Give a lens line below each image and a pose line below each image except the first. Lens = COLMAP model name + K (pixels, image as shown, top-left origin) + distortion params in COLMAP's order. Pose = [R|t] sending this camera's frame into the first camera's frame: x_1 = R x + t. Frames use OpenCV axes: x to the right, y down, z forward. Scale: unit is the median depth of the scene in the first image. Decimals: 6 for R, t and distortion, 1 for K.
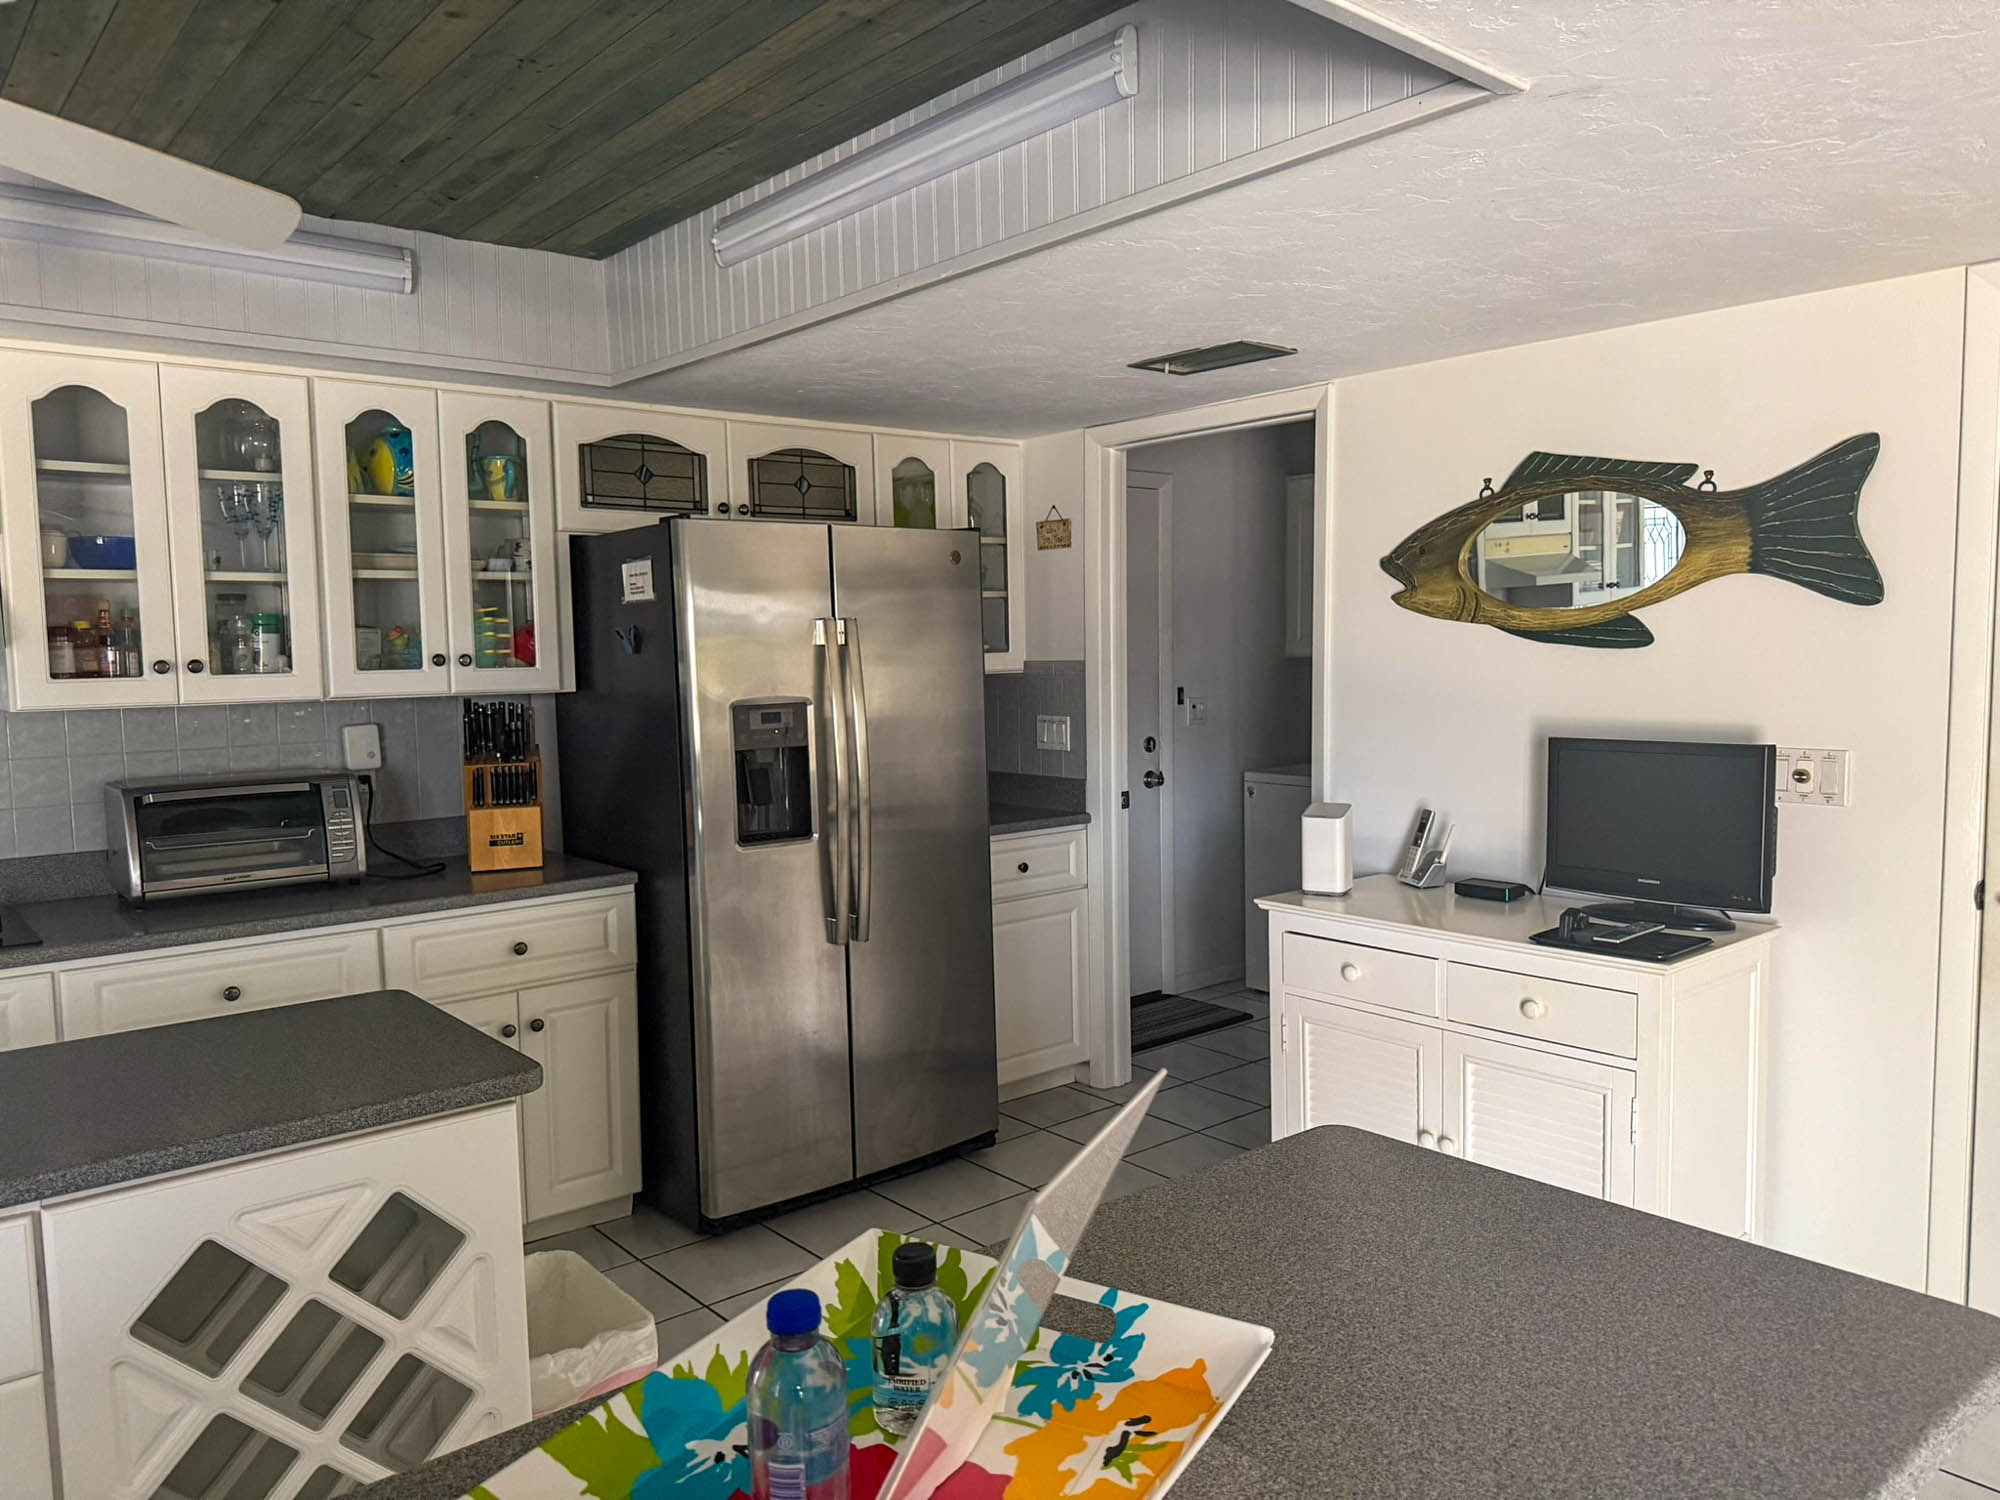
lens RADIAL K [[1408.3, 0, 998.0], [0, 1408.3, 757.0], [0, 0, 1]] dist [0.095452, -0.143674]
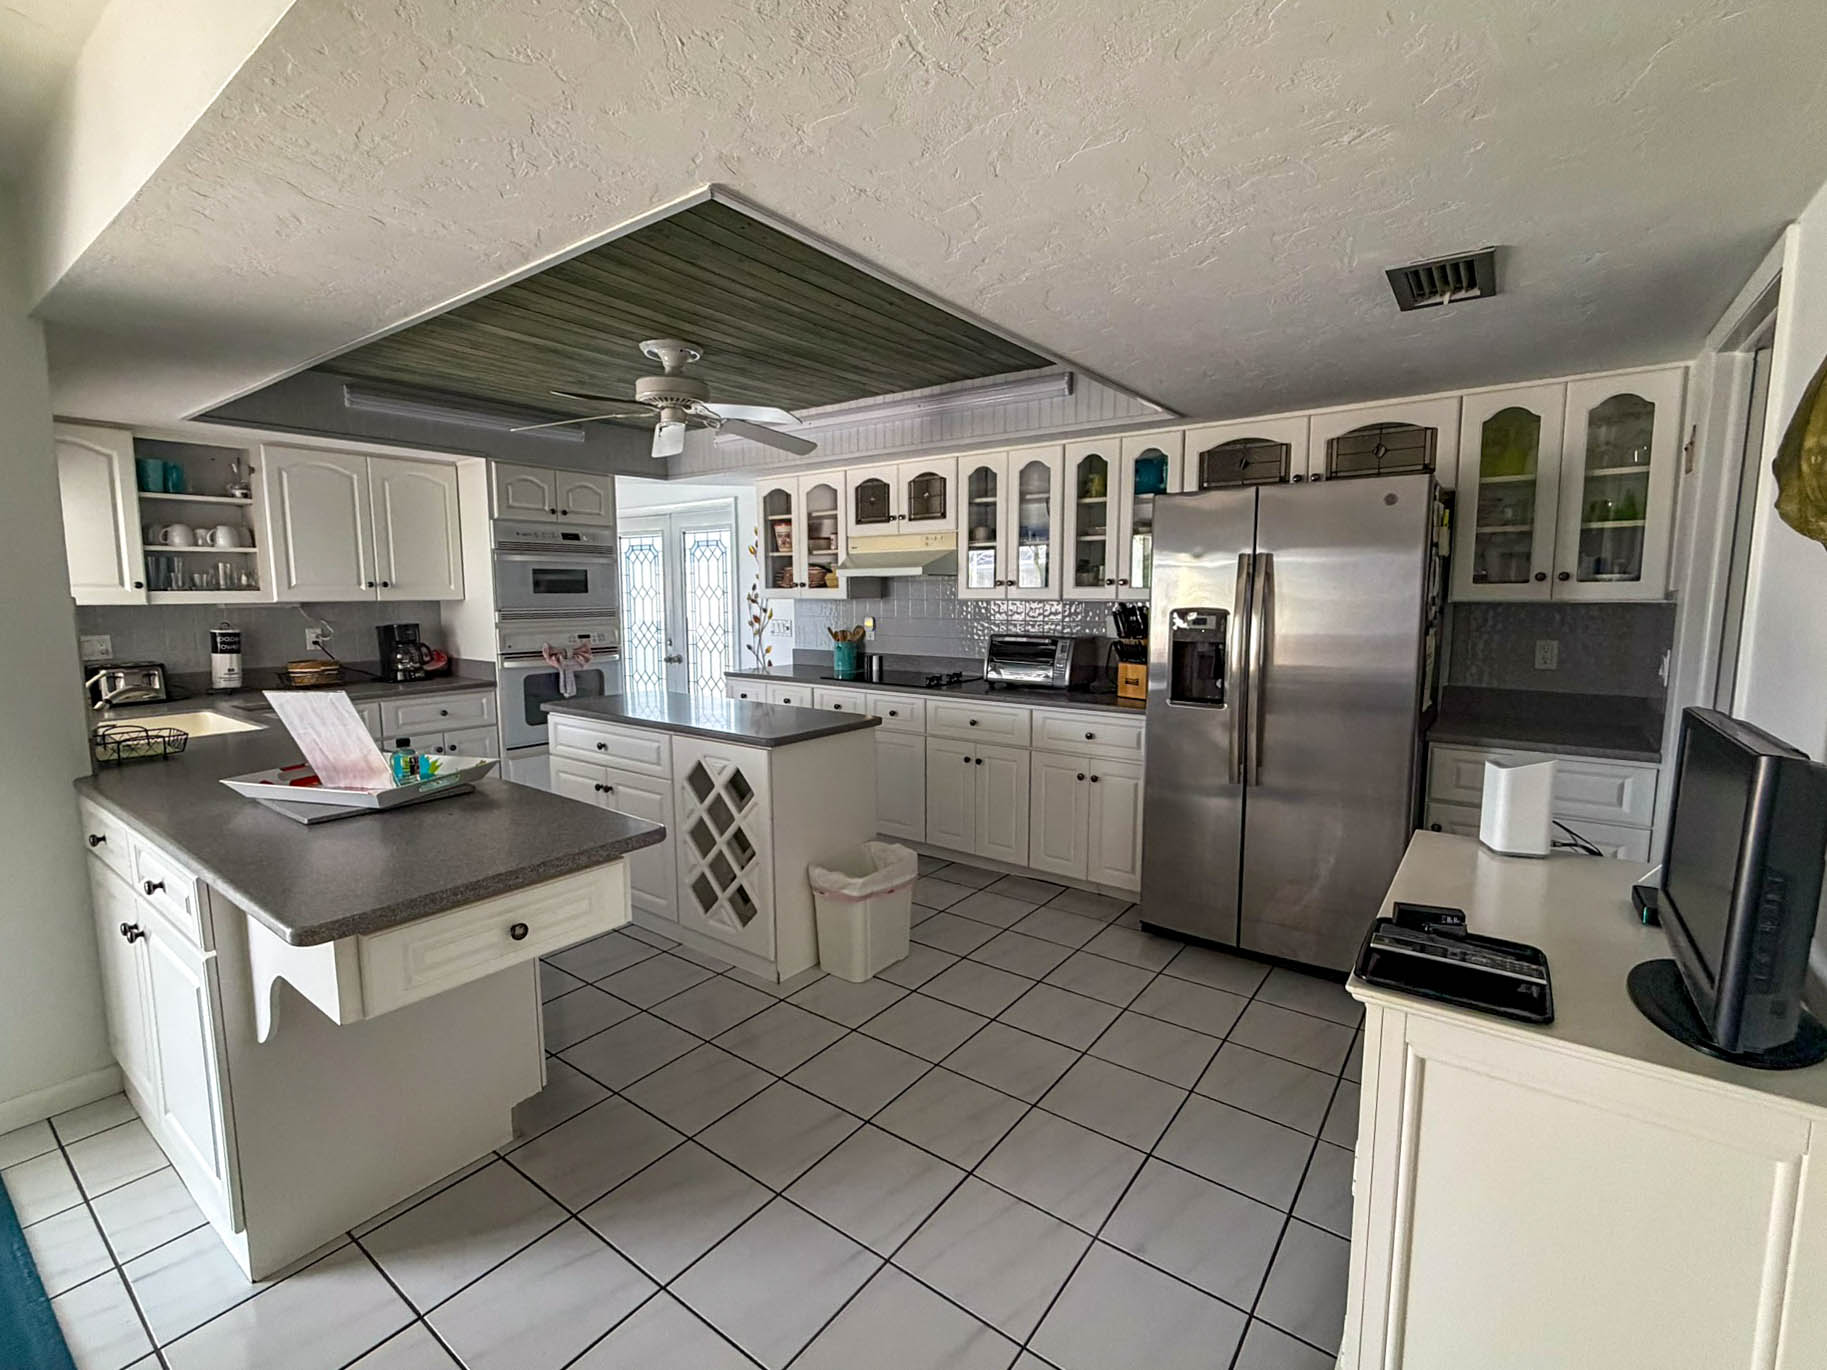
lens RADIAL K [[818.8, 0, 908.6], [0, 818.8, 680.2], [0, 0, 1]] dist [-0.000508, 0.000248]
pose [[0.228804, 0.125880, -0.965299, 0.631519], [-0.081185, 0.990617, 0.109938, -0.037439], [0.970081, 0.053214, 0.236877, 0.497879]]
